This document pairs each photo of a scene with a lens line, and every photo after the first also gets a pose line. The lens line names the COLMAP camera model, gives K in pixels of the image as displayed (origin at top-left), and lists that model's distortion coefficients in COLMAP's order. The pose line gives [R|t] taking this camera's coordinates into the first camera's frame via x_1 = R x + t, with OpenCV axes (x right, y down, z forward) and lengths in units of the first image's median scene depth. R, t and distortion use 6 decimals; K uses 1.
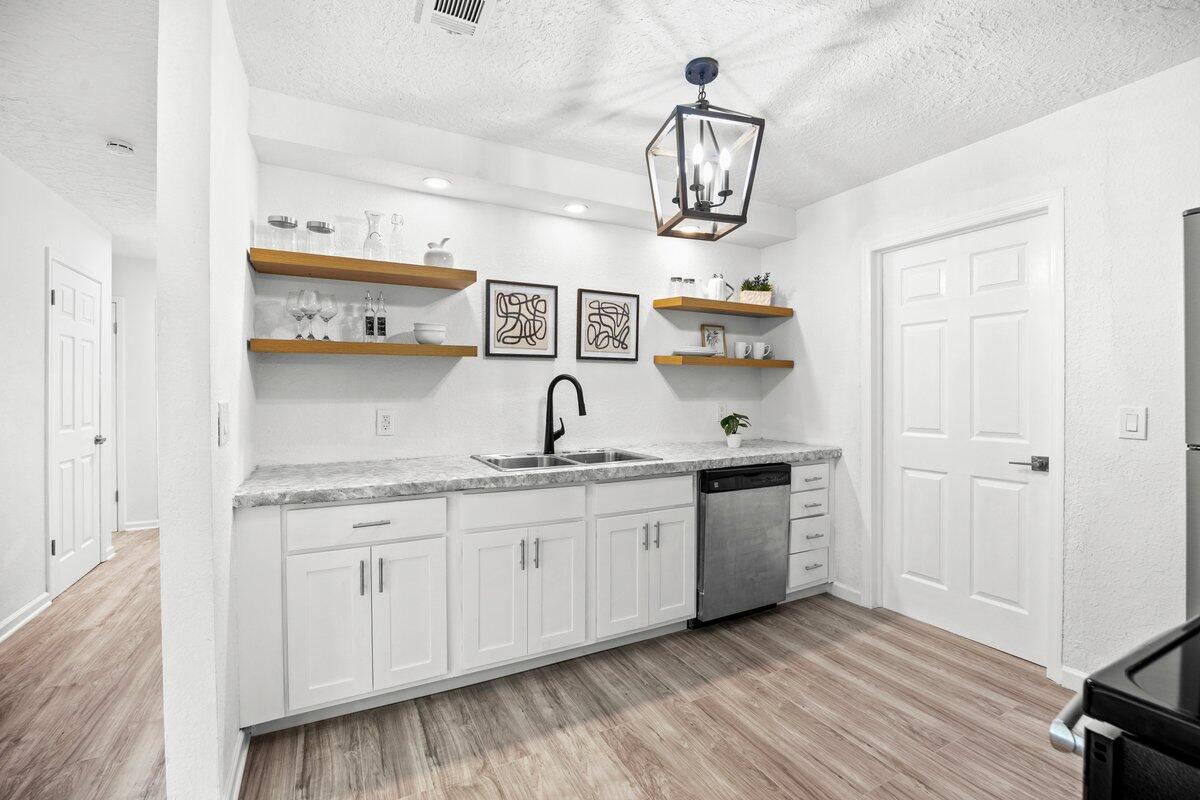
lens RADIAL K [[534.0, 0, 602.6], [0, 534.0, 396.7], [0, 0, 1]] dist [-0.013708, 0.000551]
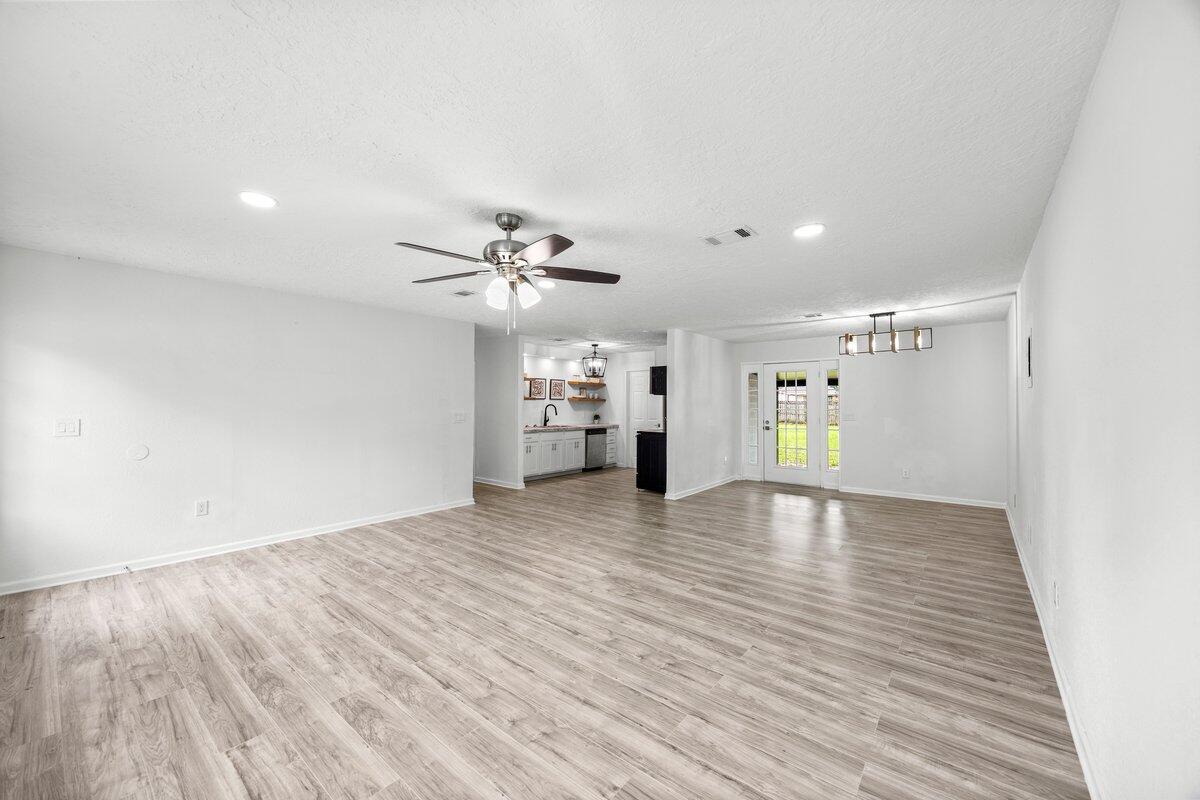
lens RADIAL K [[459.2, 0, 600.5], [0, 459.2, 397.2], [0, 0, 1]] dist [0.000001, -0.000030]
pose [[0.921925, 0.010759, 0.387219, -0.953420], [-0.002829, 0.999775, -0.021044, -0.023583], [-0.387358, 0.018305, 0.921747, -1.992024]]
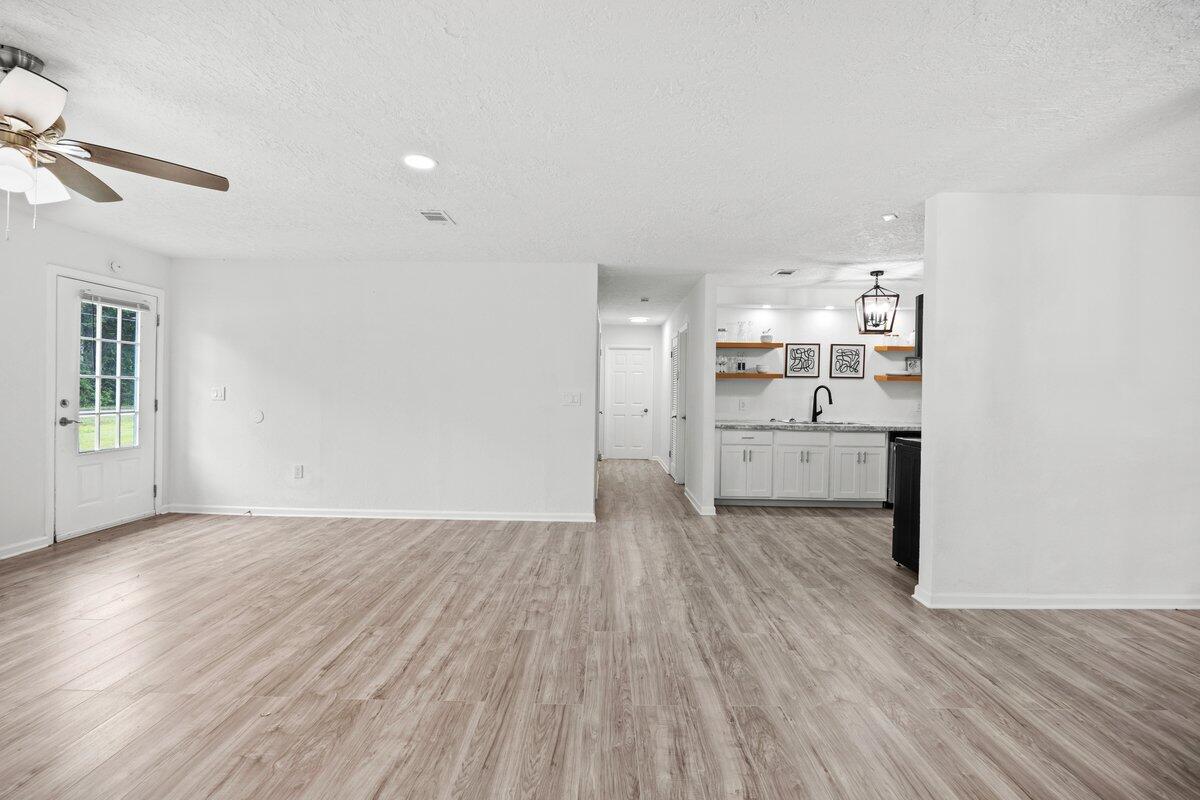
lens RADIAL K [[534.0, 0, 596.9], [0, 534.0, 393.6], [0, 0, 1]] dist [-0.013708, 0.000551]
pose [[0.877073, 0.015590, -0.480104, 0.162312], [-0.019074, 0.999815, -0.002378, 0.013739], [0.479978, 0.011243, 0.877209, -1.322345]]
